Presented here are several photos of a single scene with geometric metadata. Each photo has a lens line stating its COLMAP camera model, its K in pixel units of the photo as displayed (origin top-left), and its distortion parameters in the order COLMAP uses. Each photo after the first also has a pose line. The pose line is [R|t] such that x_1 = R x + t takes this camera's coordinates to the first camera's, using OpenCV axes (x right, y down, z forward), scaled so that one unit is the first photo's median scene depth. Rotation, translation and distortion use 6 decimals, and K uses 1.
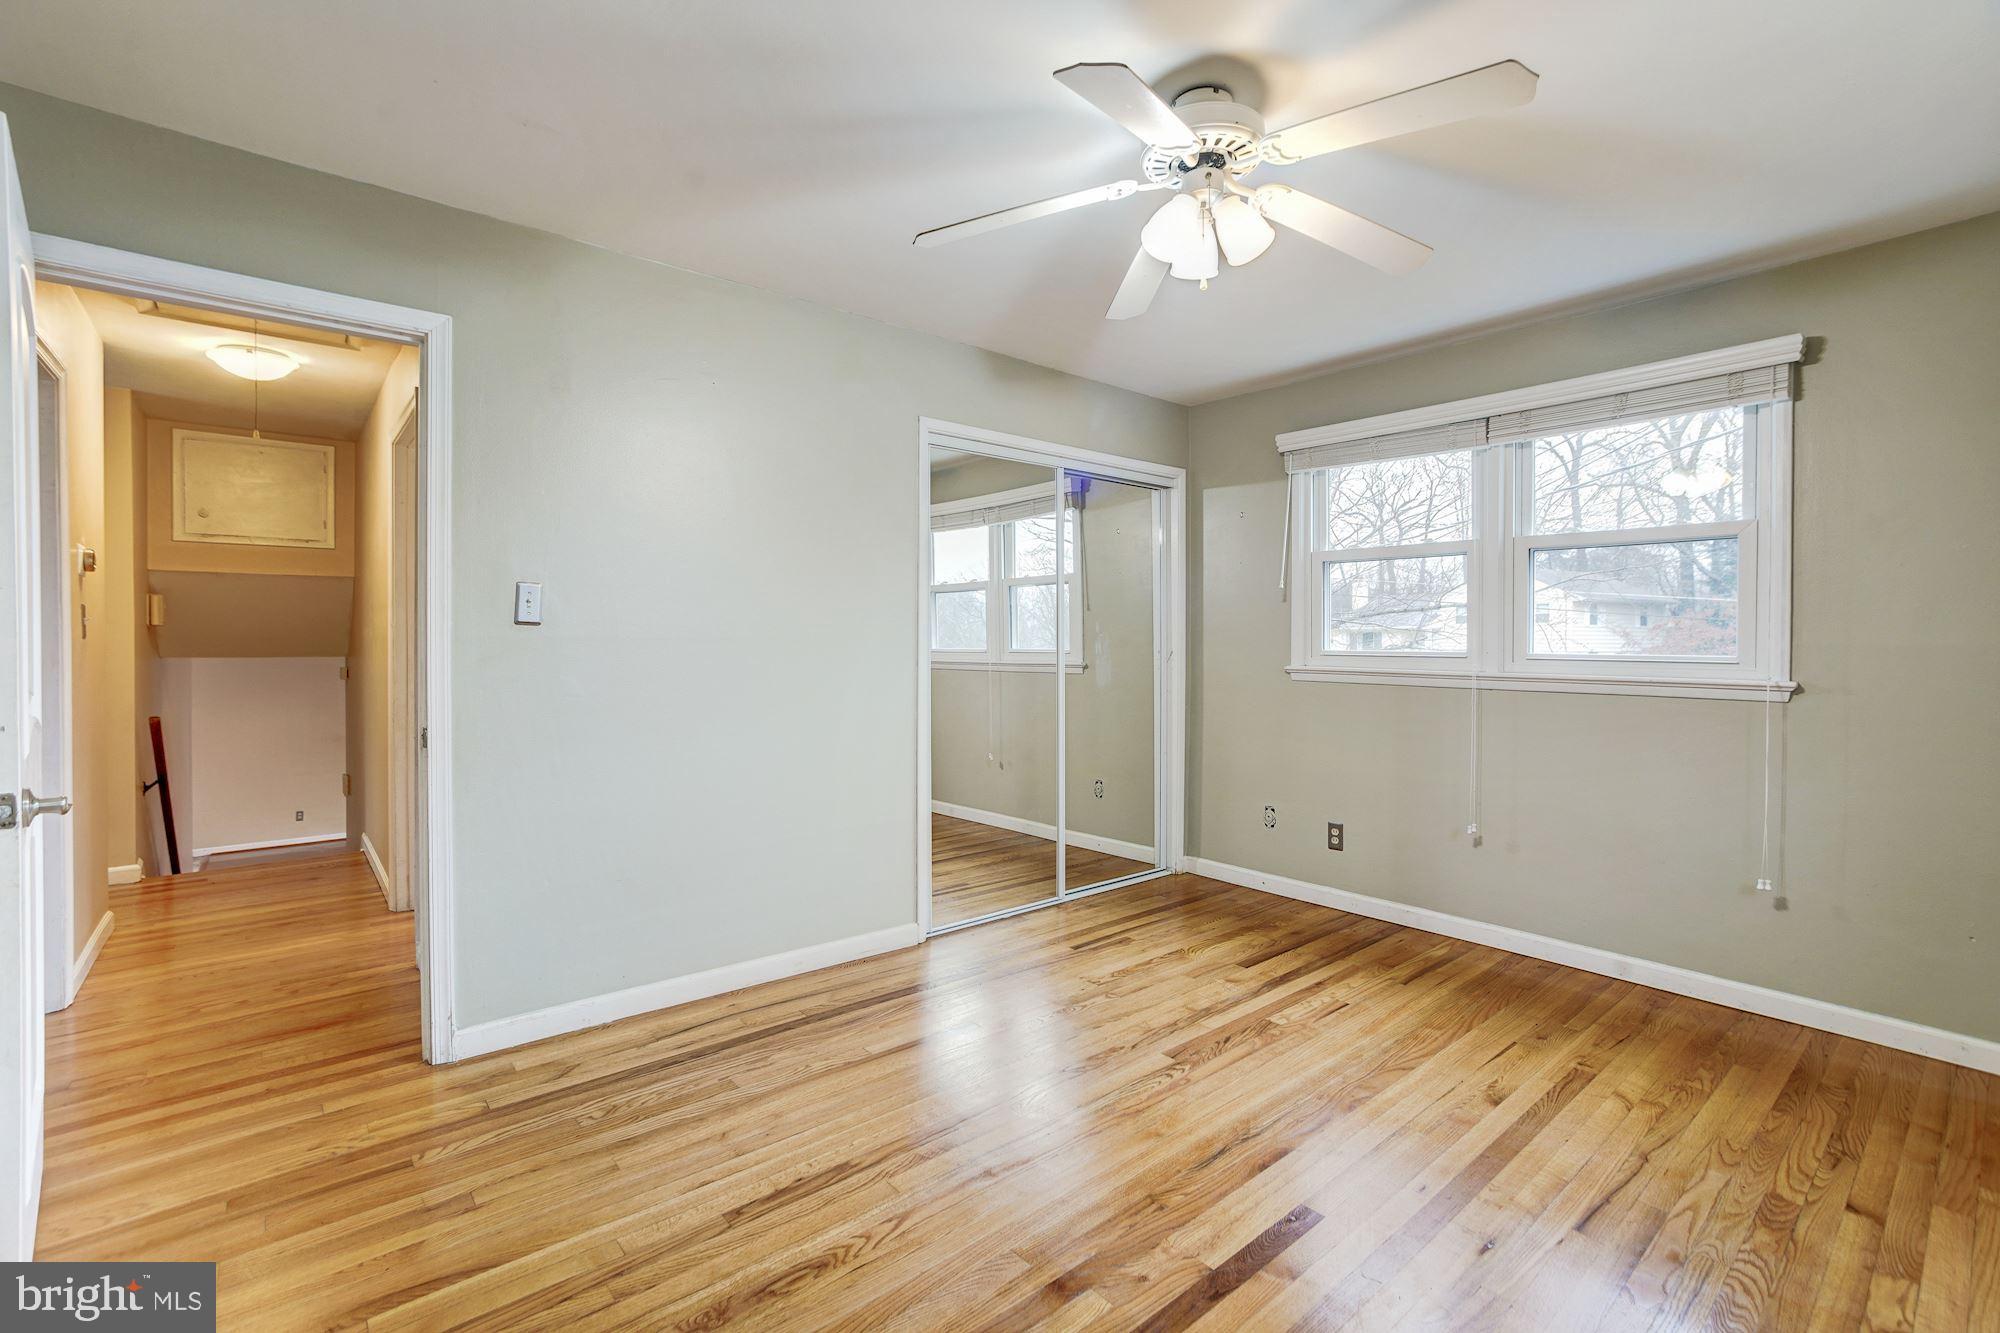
lens RADIAL K [[869.8, 0, 1006.2], [0, 869.8, 632.5], [0, 0, 1]] dist [-0.046909, 0.017895]
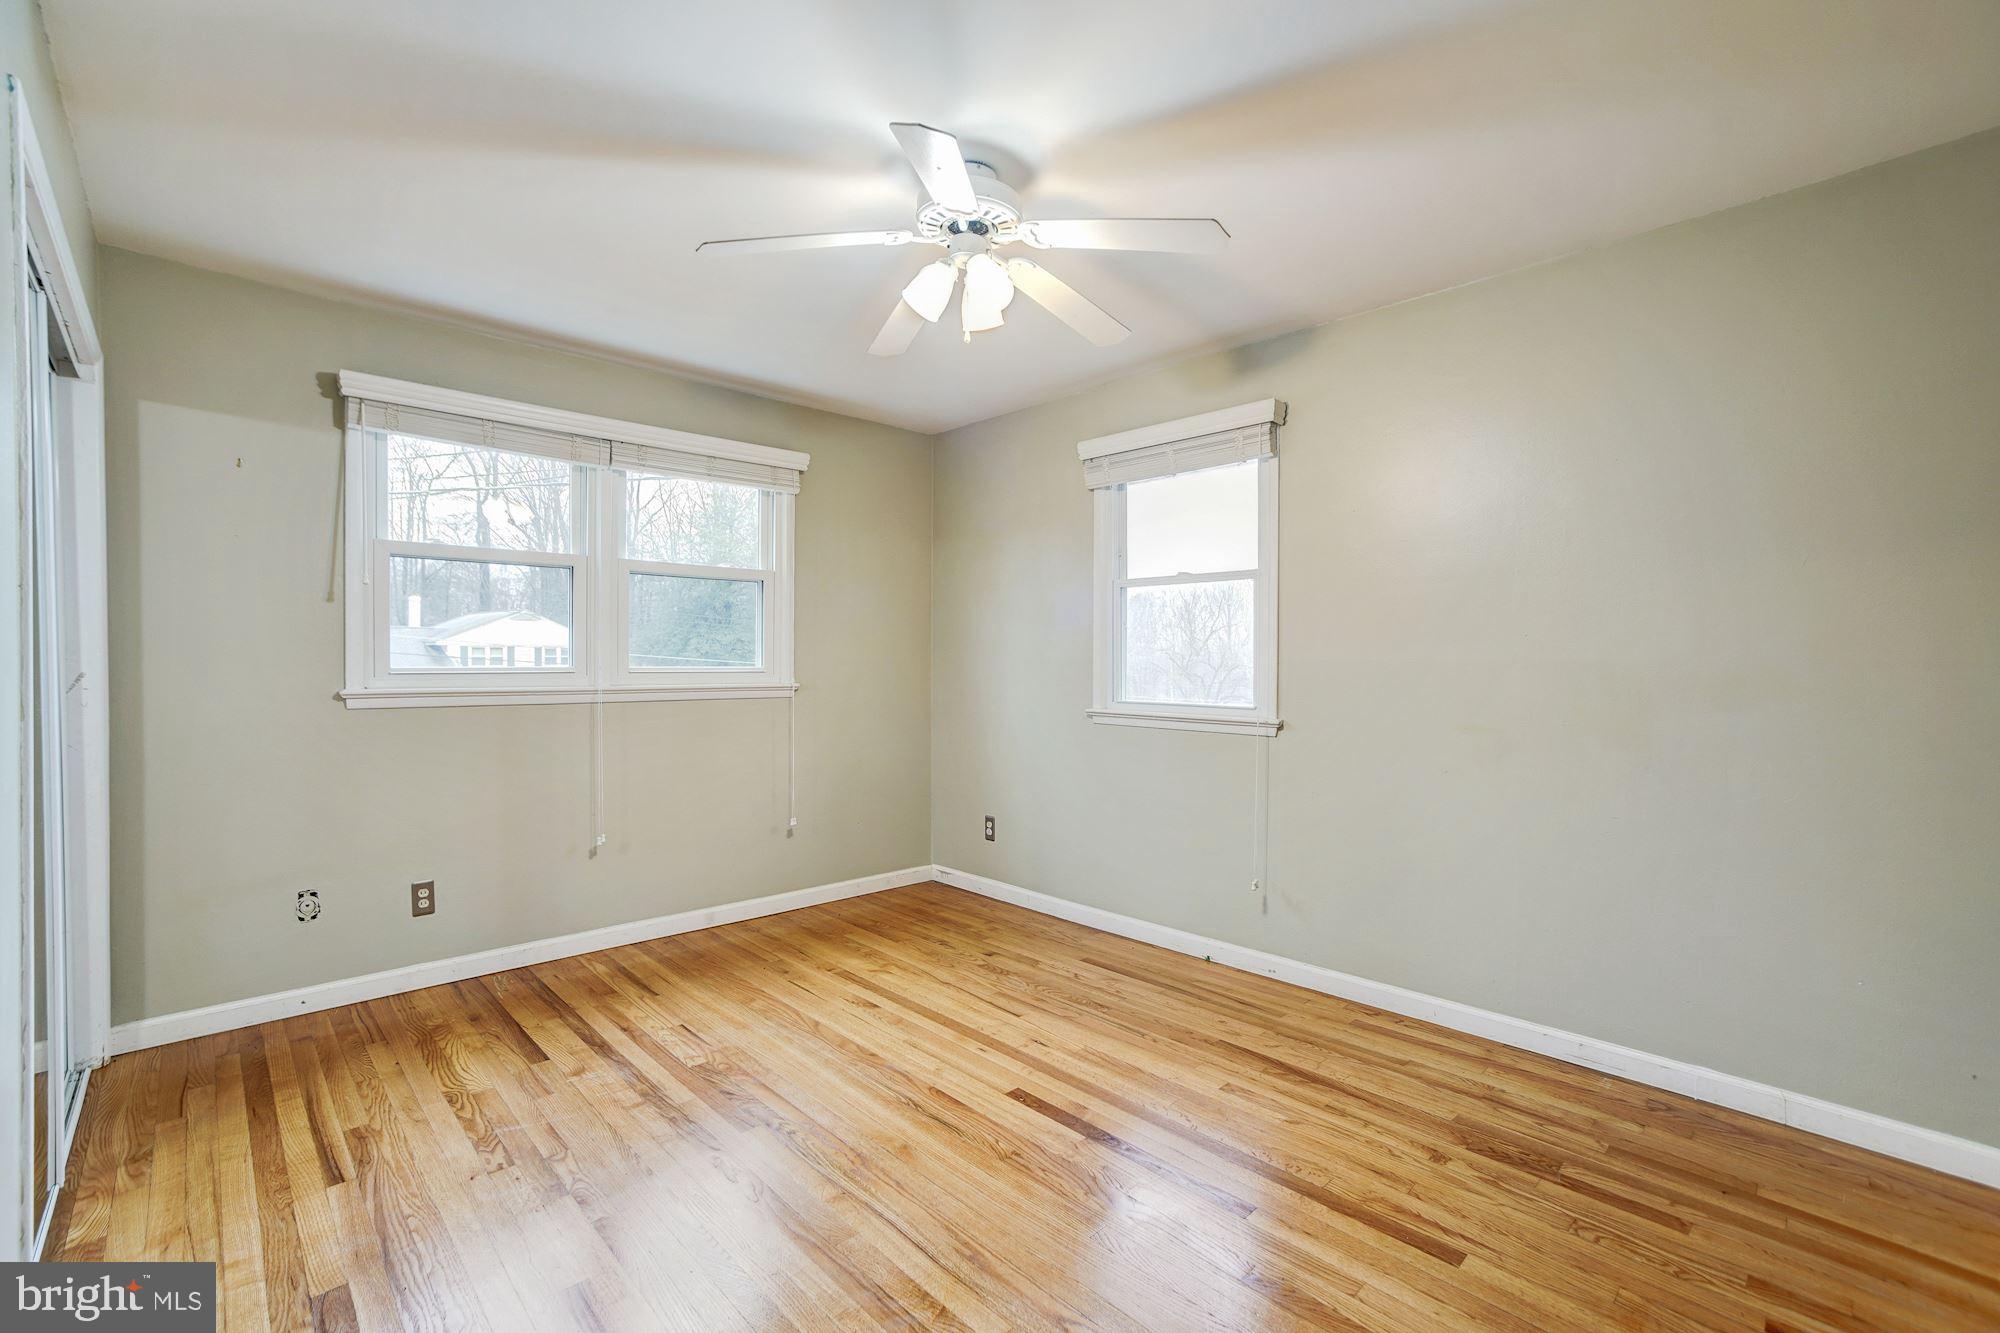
lens RADIAL K [[869.8, 0, 1020.2], [0, 869.8, 662.4], [0, 0, 1]] dist [-0.046909, 0.017895]
pose [[-0.061747, -0.010366, 0.998038, -0.570637], [-0.013666, 0.999861, 0.009539, 0.001025], [-0.997998, -0.013050, -0.061880, 0.636651]]
